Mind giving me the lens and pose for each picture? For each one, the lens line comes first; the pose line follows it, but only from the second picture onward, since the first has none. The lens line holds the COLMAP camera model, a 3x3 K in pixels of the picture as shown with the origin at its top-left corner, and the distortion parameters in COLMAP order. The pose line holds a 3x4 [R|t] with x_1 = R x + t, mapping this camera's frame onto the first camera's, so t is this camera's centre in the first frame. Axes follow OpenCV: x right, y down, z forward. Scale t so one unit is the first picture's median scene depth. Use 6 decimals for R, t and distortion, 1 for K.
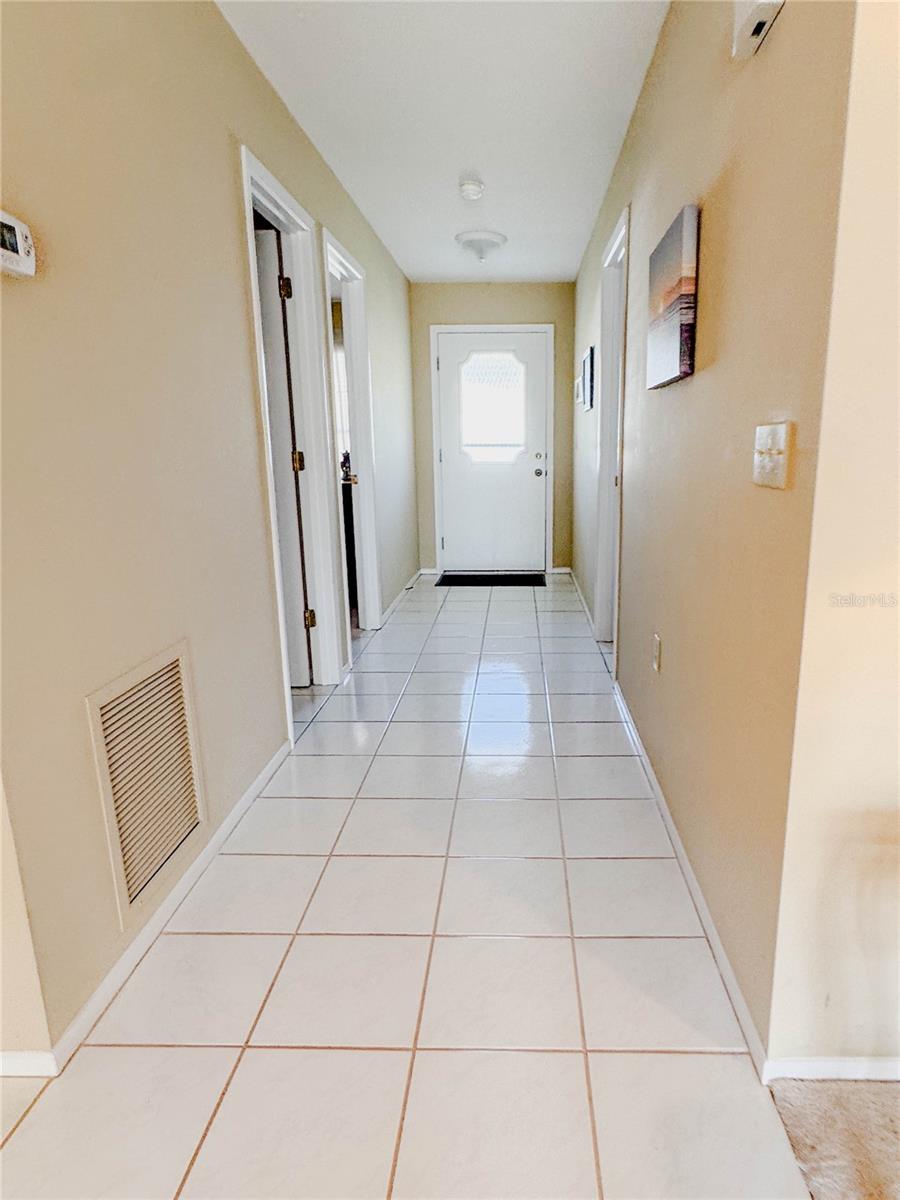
lens RADIAL K [[718.8, 0, 494.5], [0, 718.8, 606.8], [0, 0, 1]] dist [-0.002265, 0.001315]
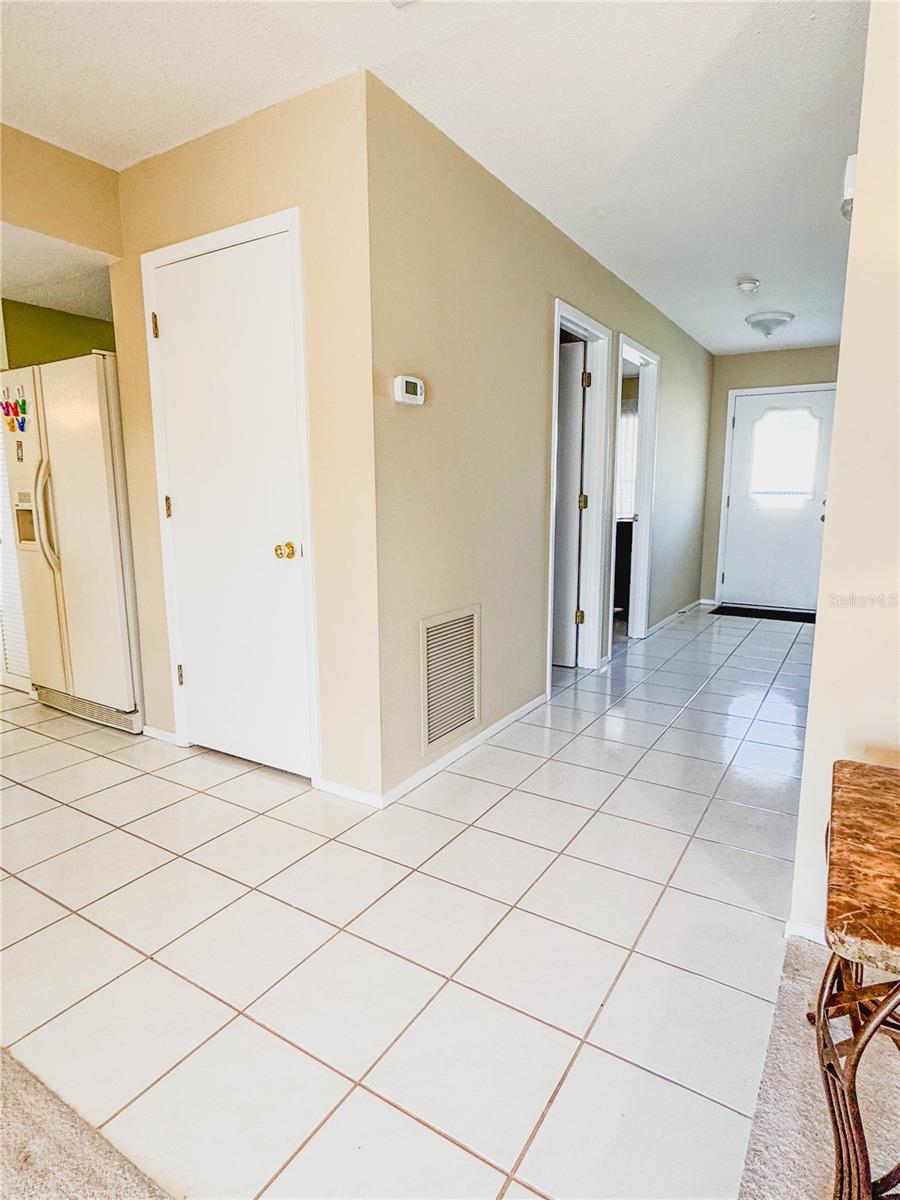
lens RADIAL K [[658.2, 0, 446.1], [0, 658.2, 597.7], [0, 0, 1]] dist [-0.000547, -0.001115]
pose [[0.856335, 0.091537, -0.508244, 0.146689], [-0.123128, 0.991973, -0.028797, 0.044692], [0.501528, 0.087239, 0.860732, -0.185531]]
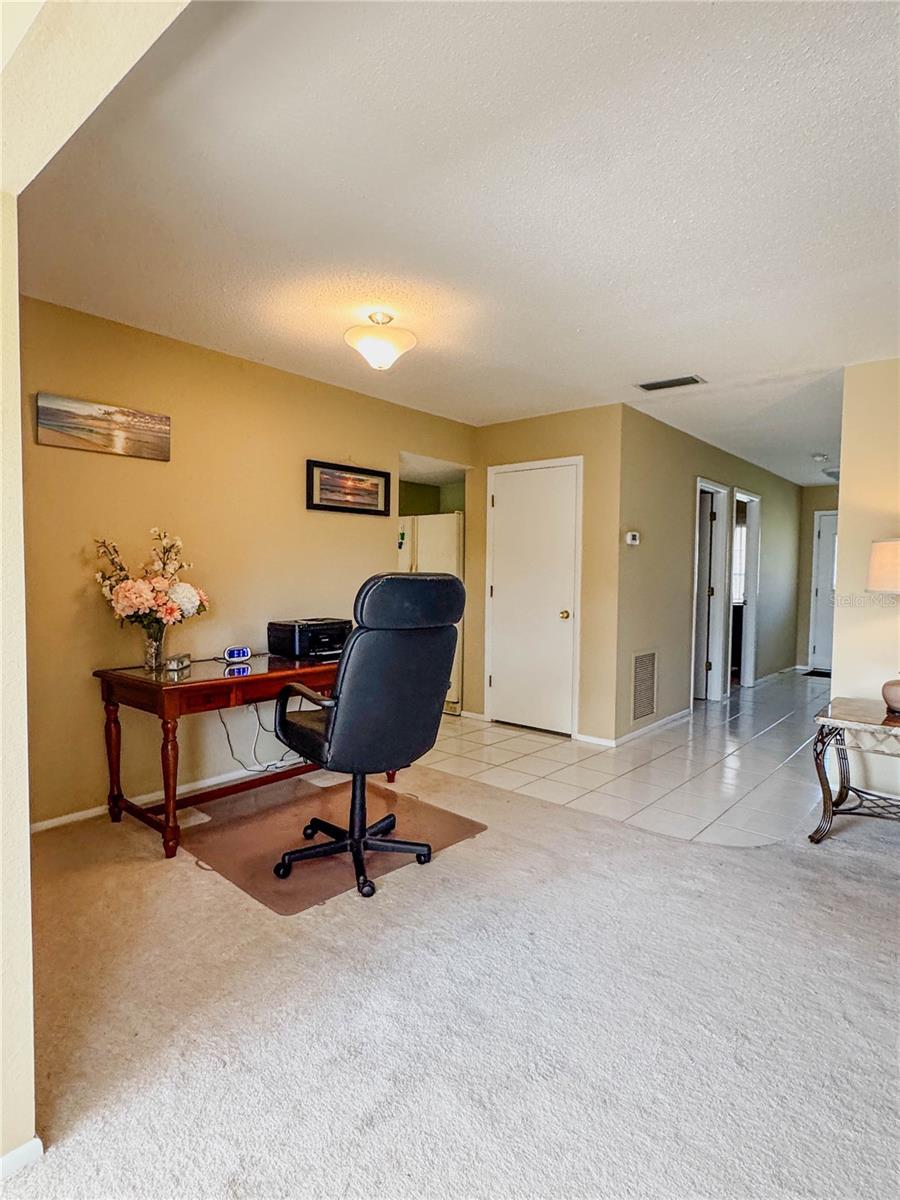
lens RADIAL K [[637.8, 0, 450.0], [0, 637.8, 600.0], [0, 0, 1]] dist [-0.000642, -0.000032]
pose [[0.772098, 0.049236, -0.633594, 0.306989], [-0.164009, 0.978658, -0.123811, 0.171204], [0.613976, 0.199509, 0.763695, -0.853612]]
